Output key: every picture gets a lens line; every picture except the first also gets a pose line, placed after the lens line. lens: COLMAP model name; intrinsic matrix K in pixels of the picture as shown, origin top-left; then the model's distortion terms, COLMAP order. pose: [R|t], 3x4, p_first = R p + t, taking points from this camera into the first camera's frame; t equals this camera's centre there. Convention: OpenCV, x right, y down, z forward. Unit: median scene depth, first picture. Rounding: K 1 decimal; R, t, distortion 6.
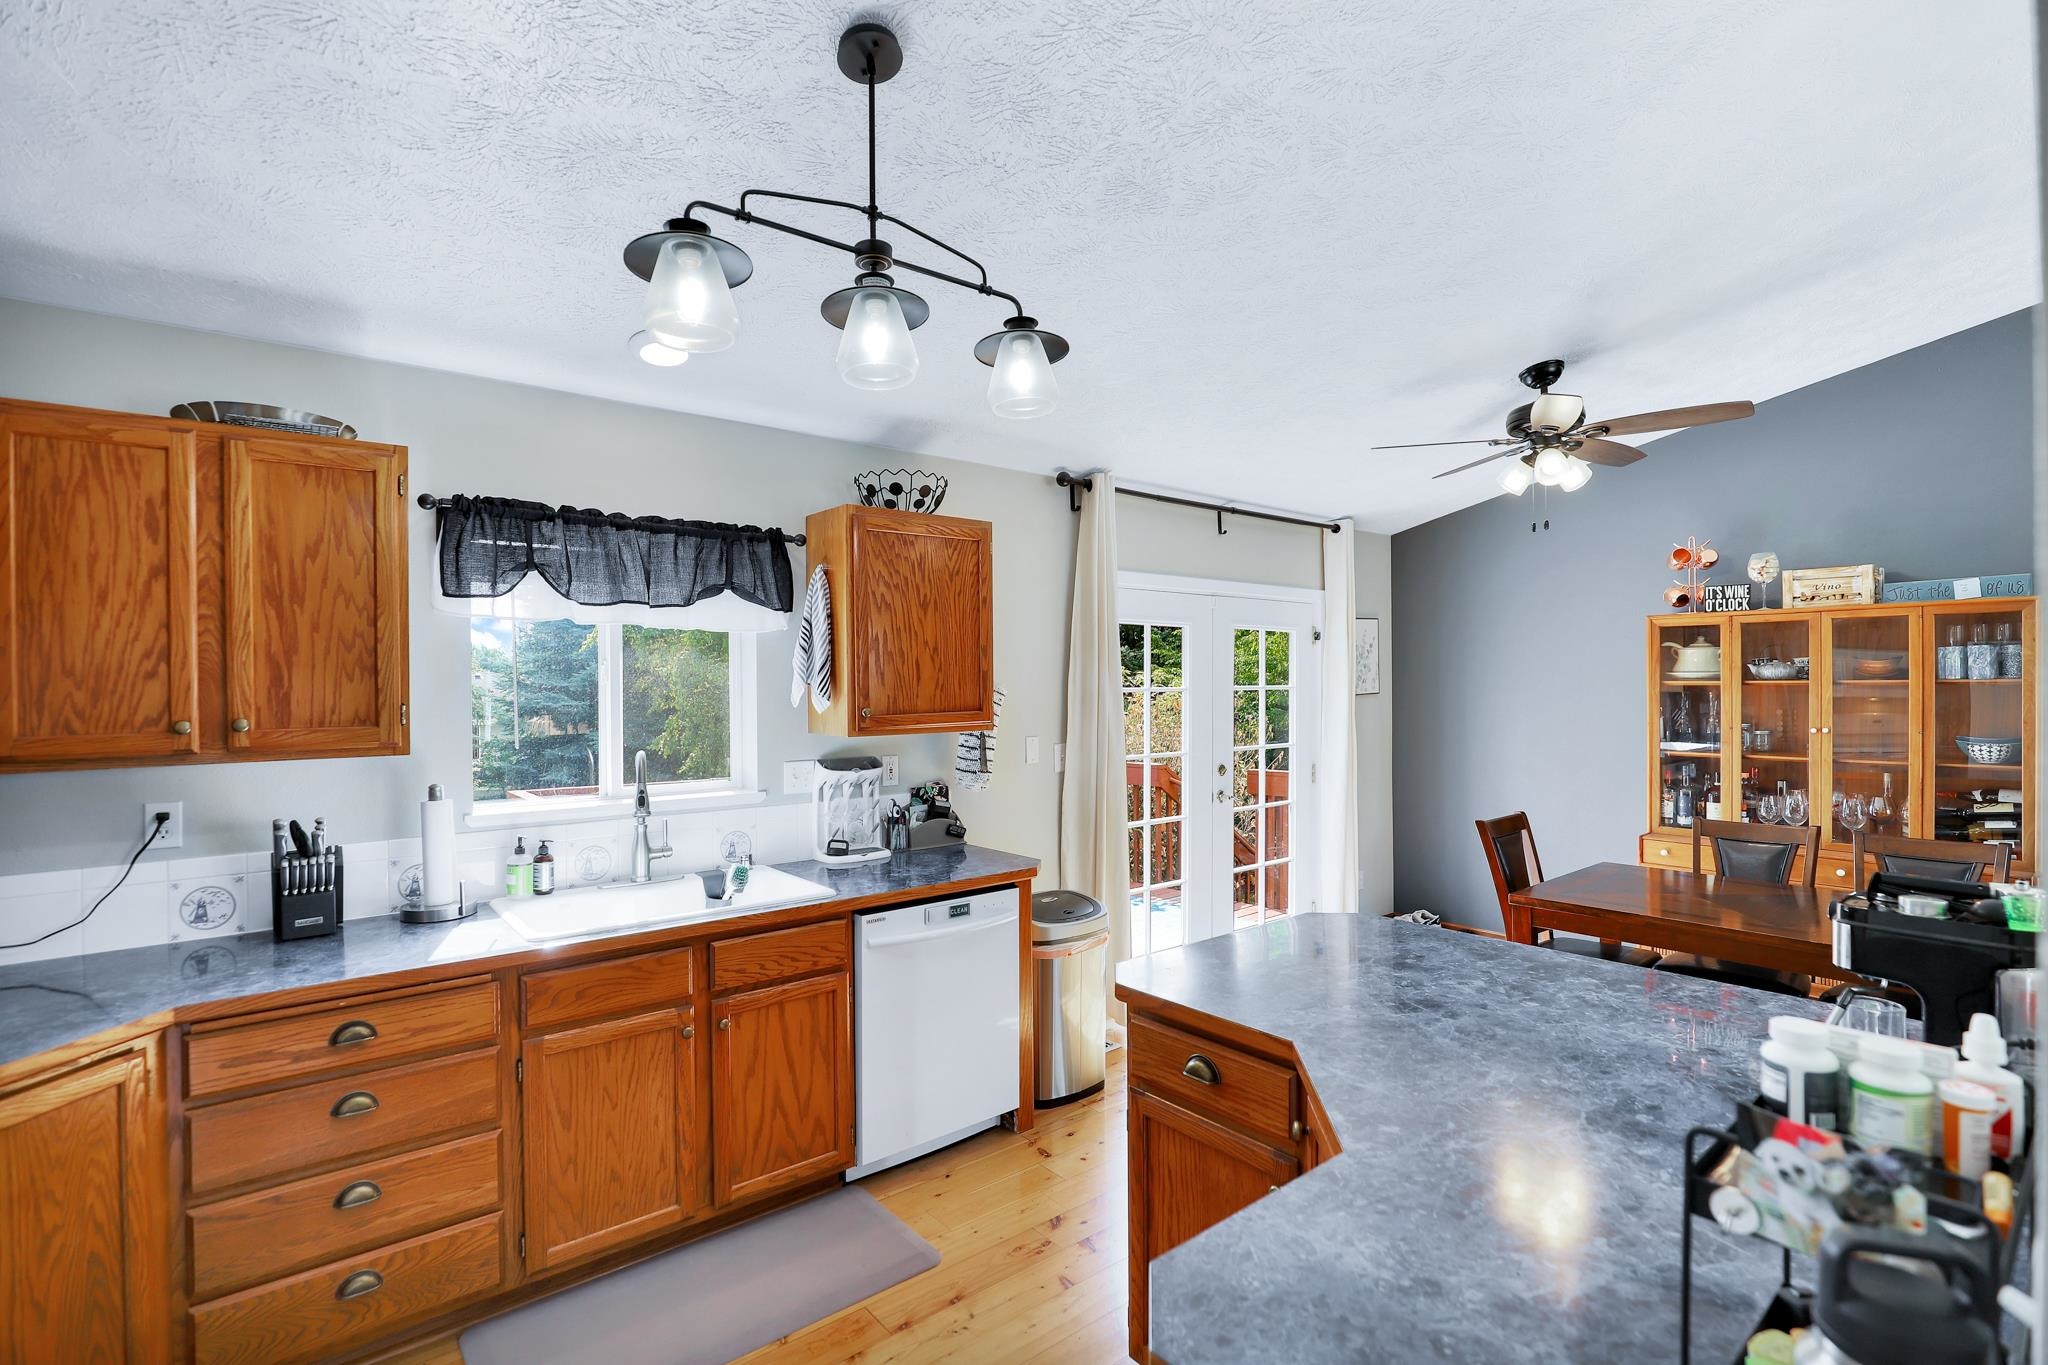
lens RADIAL K [[943.4, 0, 1033.4], [0, 943.4, 685.5], [0, 0, 1]] dist [-0.017439, 0.000521]
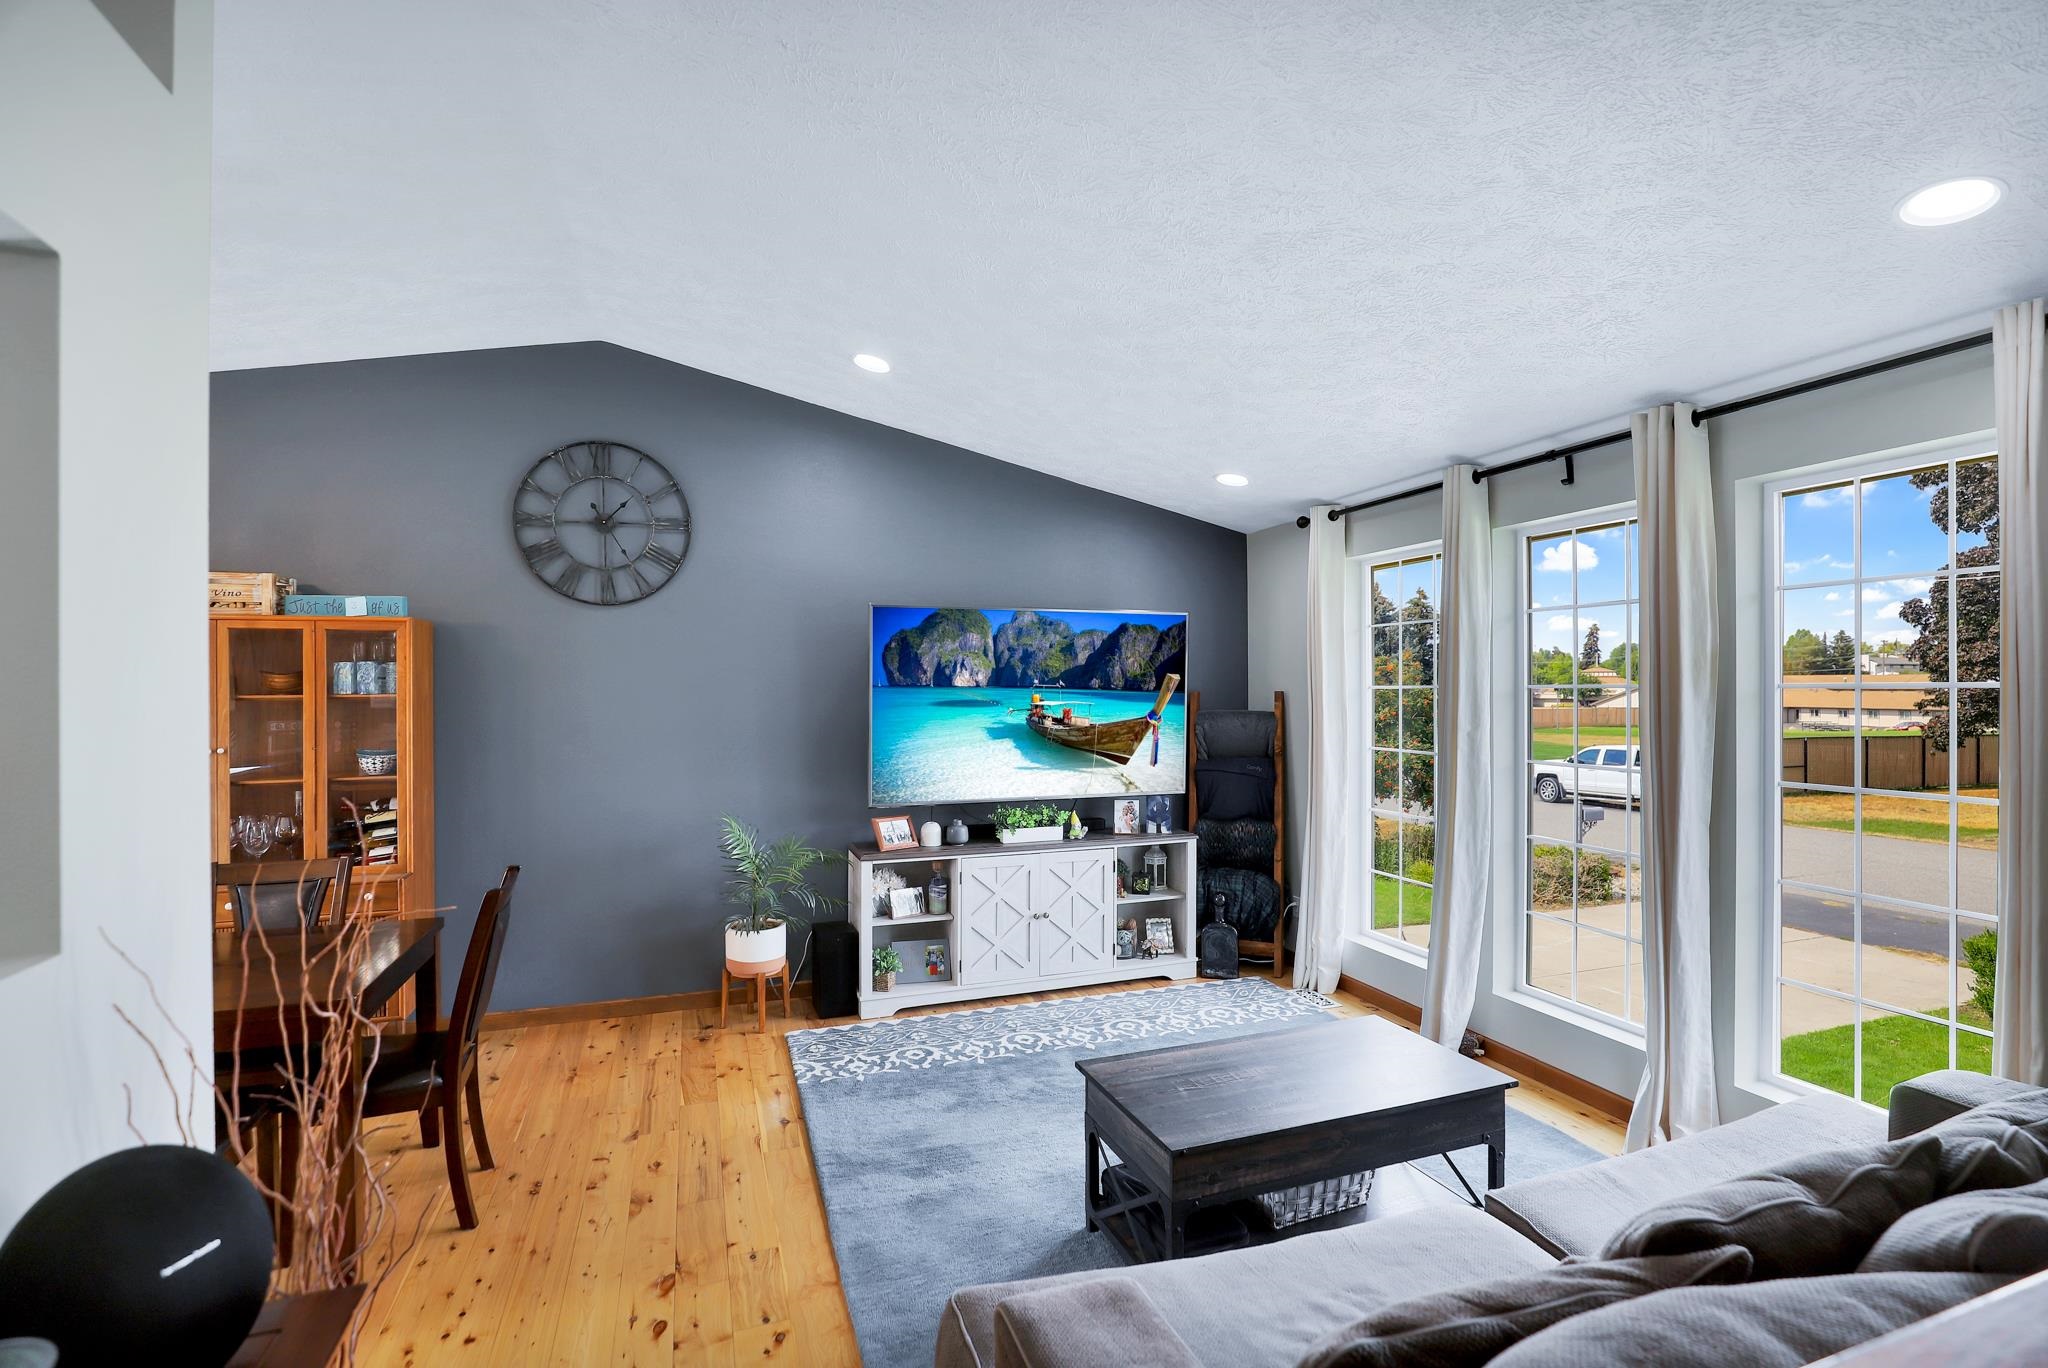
lens RADIAL K [[943.4, 0, 1033.4], [0, 943.4, 687.0], [0, 0, 1]] dist [-0.017439, 0.000521]
pose [[0.333211, 0.006188, 0.942832, 0.325211], [0.004365, 0.999958, -0.008106, -0.003822], [-0.942842, 0.006817, 0.333170, -0.062656]]
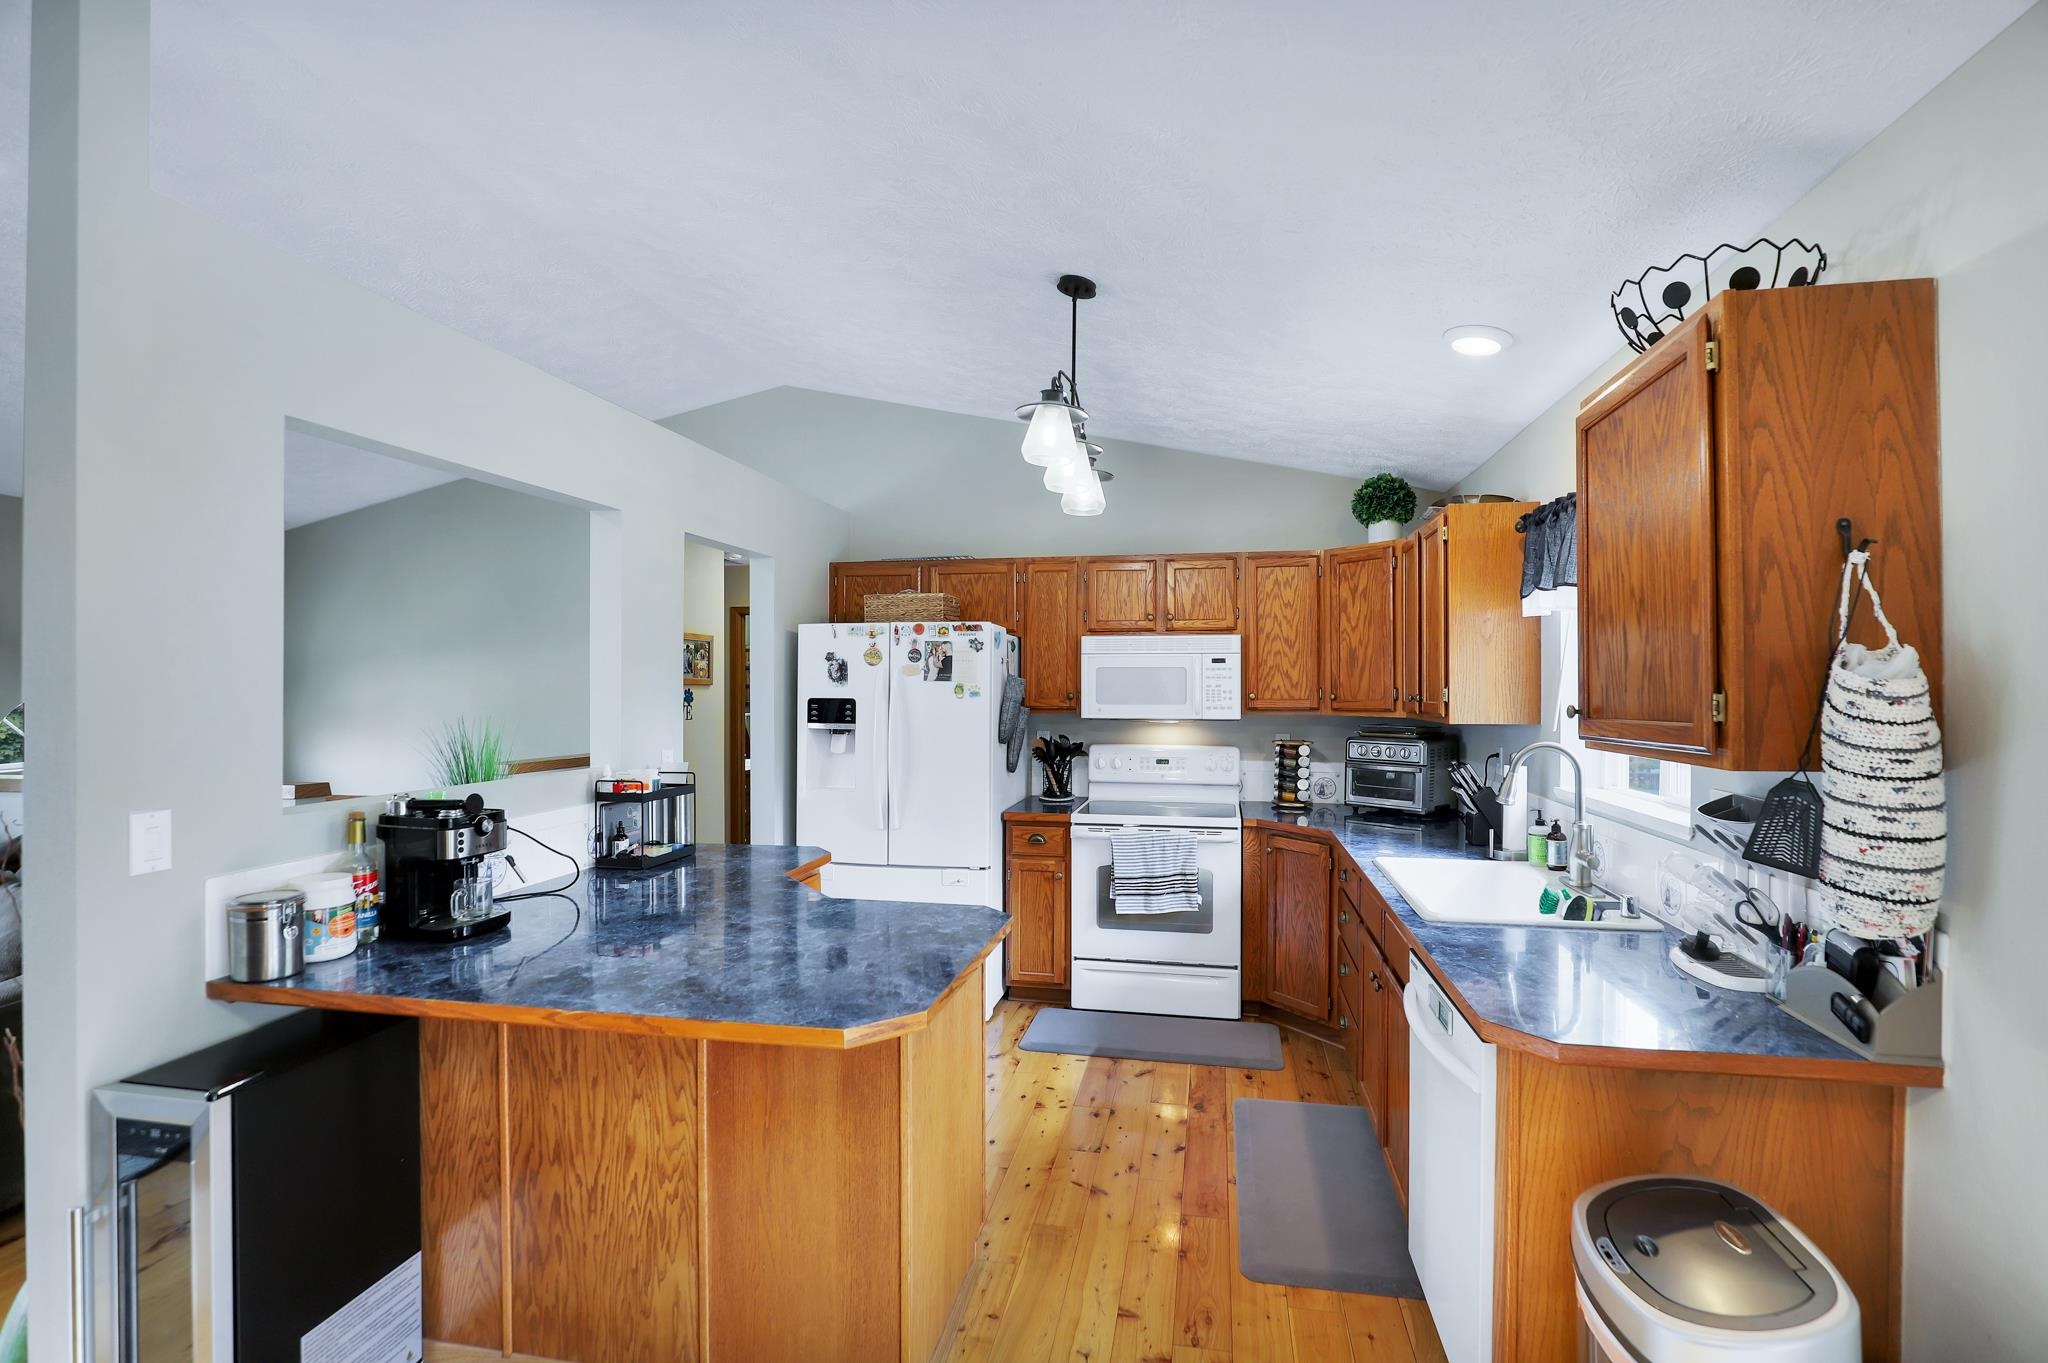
lens RADIAL K [[938.1, 0, 1038.1], [0, 938.1, 685.4], [0, 0, 1]] dist [-0.018912, 0.000642]
pose [[-0.766188, 0.006763, -0.642581, 0.529559], [0.003599, 0.999974, 0.006233, 0.004799], [0.642607, 0.002463, -0.766192, 1.261231]]
